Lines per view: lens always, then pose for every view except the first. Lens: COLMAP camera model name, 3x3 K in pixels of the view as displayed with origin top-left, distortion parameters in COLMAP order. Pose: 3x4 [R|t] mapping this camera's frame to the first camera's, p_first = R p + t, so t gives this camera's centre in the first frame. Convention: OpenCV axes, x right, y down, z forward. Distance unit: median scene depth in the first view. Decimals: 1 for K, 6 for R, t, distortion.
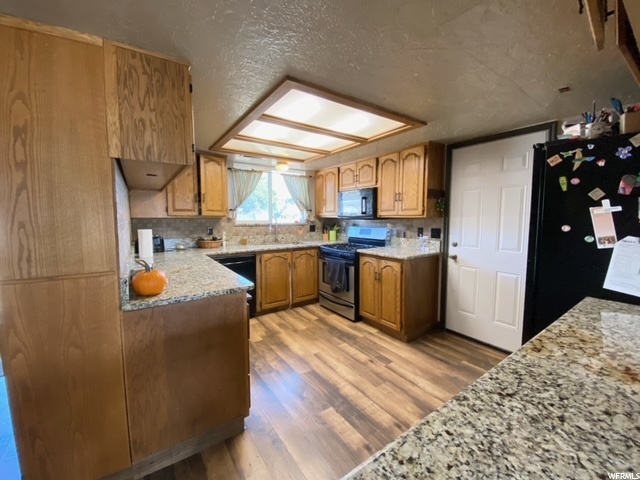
lens RADIAL K [[263.1, 0, 316.3], [0, 263.1, 237.7], [0, 0, 1]] dist [-0.008516, -0.005347]
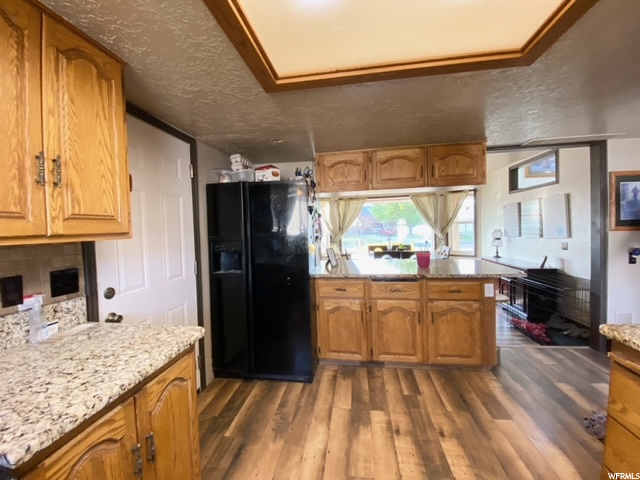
lens RADIAL K [[263.1, 0, 316.3], [0, 263.1, 236.4], [0, 0, 1]] dist [-0.008516, -0.005347]
pose [[-0.733129, 0.003026, 0.680083, -0.105199], [0.086416, 0.992299, 0.088741, -0.108692], [-0.674577, 0.123829, -0.727745, 1.291850]]
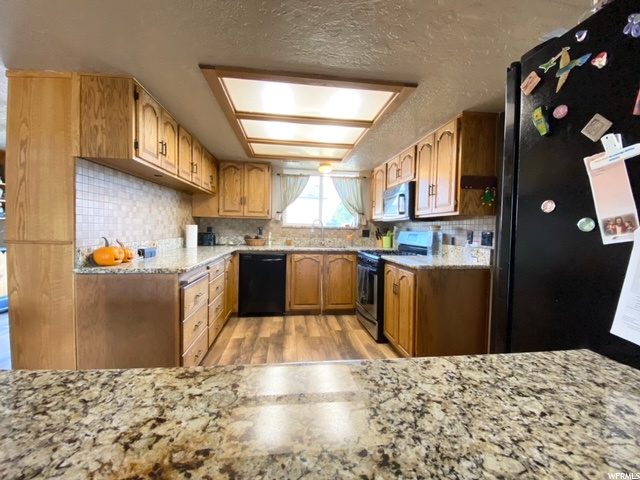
lens RADIAL K [[263.1, 0, 316.3], [0, 263.1, 236.7], [0, 0, 1]] dist [-0.008516, -0.005347]
pose [[0.886935, 0.033436, -0.460682, 0.470775], [-0.058467, 0.997481, -0.040167, 0.042231], [0.458178, 0.062561, 0.886656, 0.201339]]
